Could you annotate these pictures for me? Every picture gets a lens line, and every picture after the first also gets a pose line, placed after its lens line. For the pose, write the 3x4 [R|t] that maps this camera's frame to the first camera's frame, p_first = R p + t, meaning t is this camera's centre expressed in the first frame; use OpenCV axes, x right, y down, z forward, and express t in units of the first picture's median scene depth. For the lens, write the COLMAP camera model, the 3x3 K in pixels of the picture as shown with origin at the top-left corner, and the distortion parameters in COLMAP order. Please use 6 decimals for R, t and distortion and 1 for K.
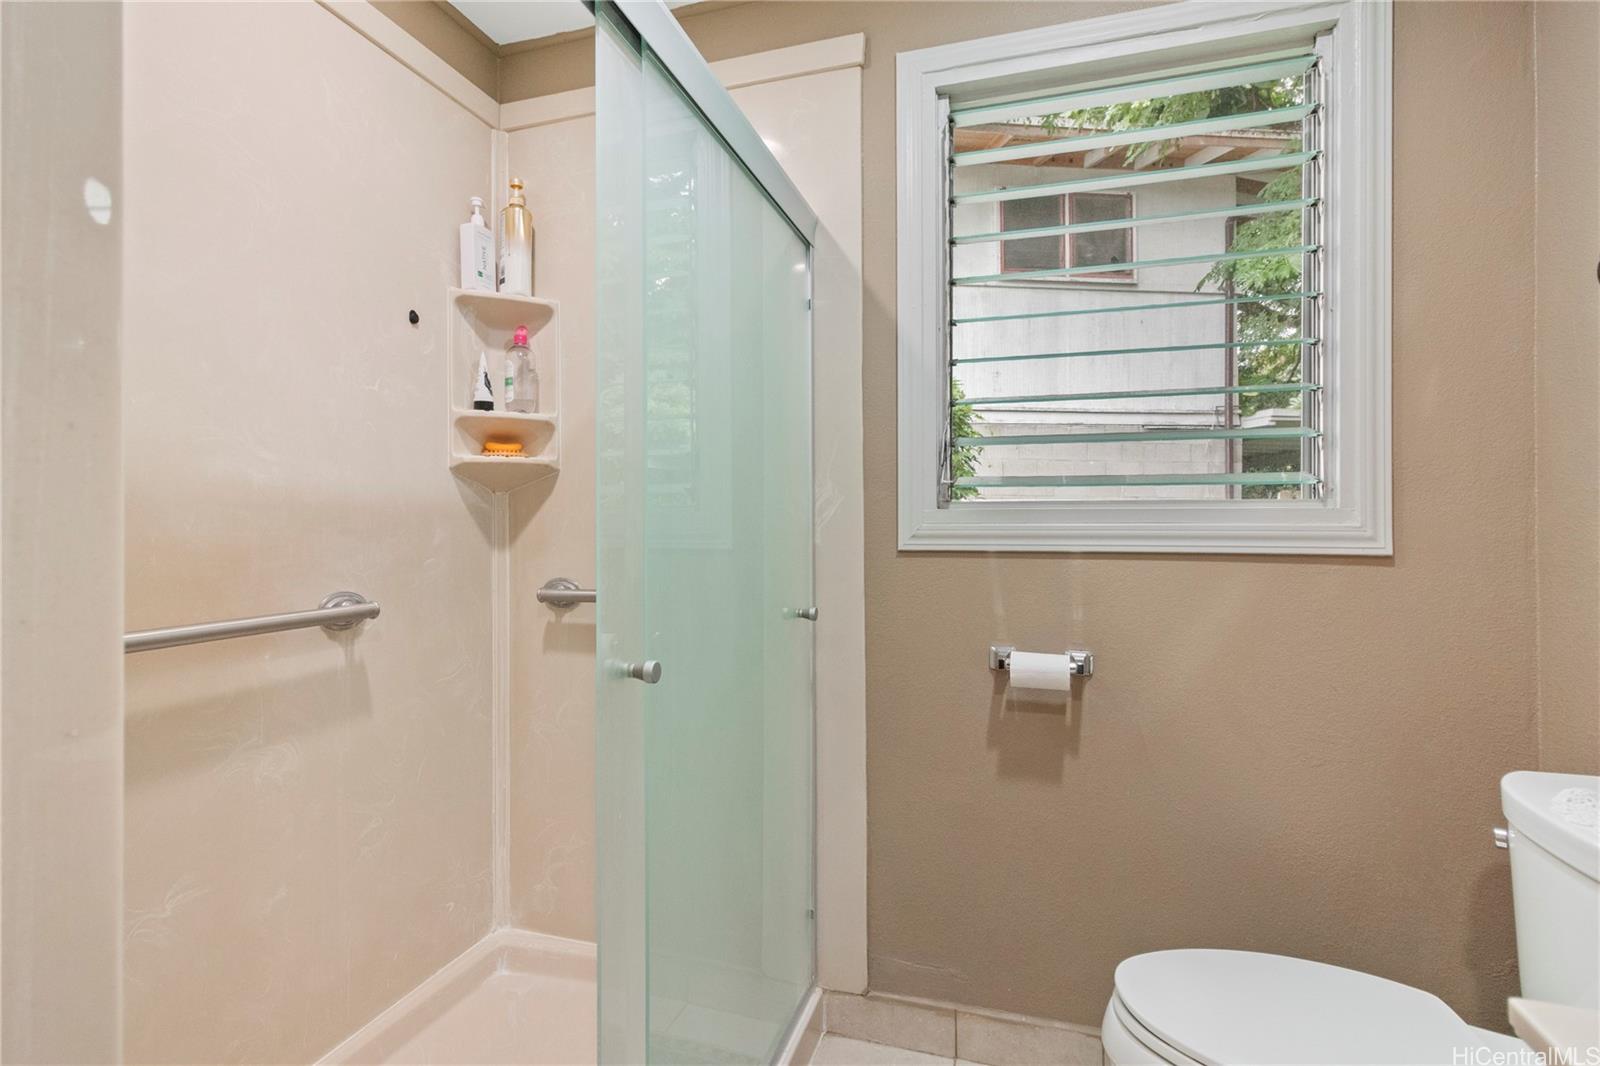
lens RADIAL K [[760.7, 0, 806.9], [0, 760.7, 522.2], [0, 0, 1]] dist [0.005444, 0.000611]
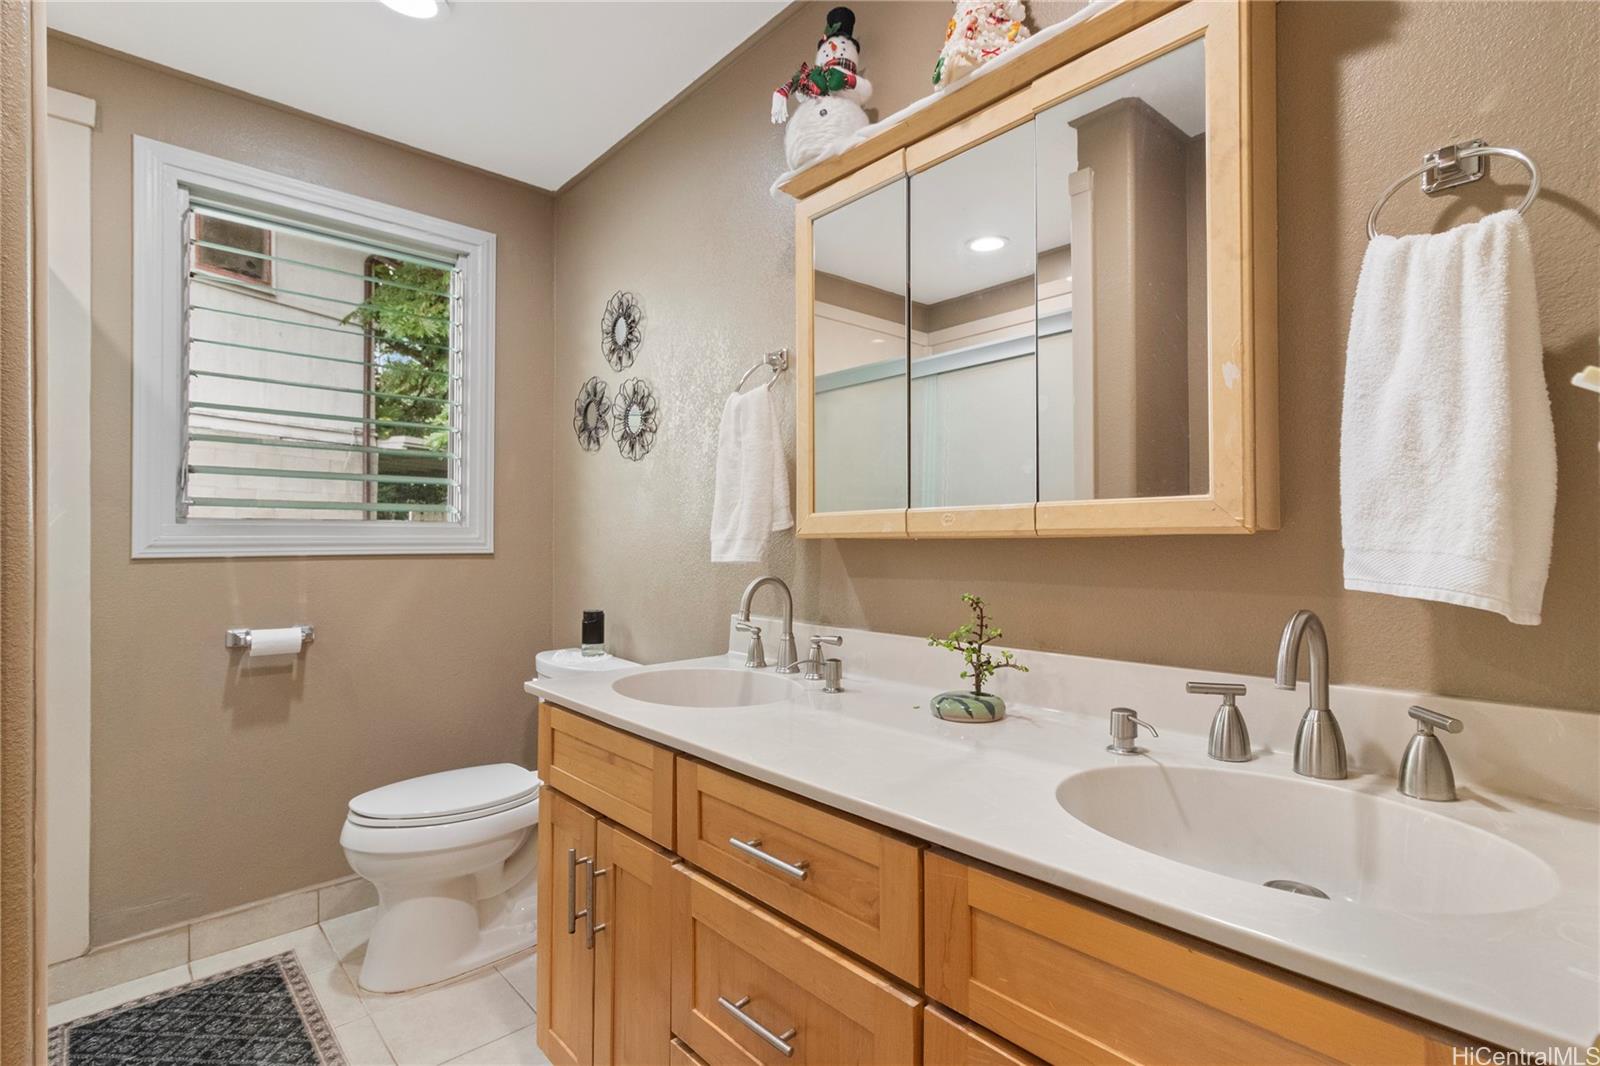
lens RADIAL K [[760.7, 0, 806.9], [0, 760.7, 522.2], [0, 0, 1]] dist [0.005444, 0.000611]
pose [[0.499865, 0.016793, 0.865940, -0.392062], [-0.004198, 0.999847, -0.016967, -0.002810], [-0.866093, 0.004846, 0.499859, -0.502903]]
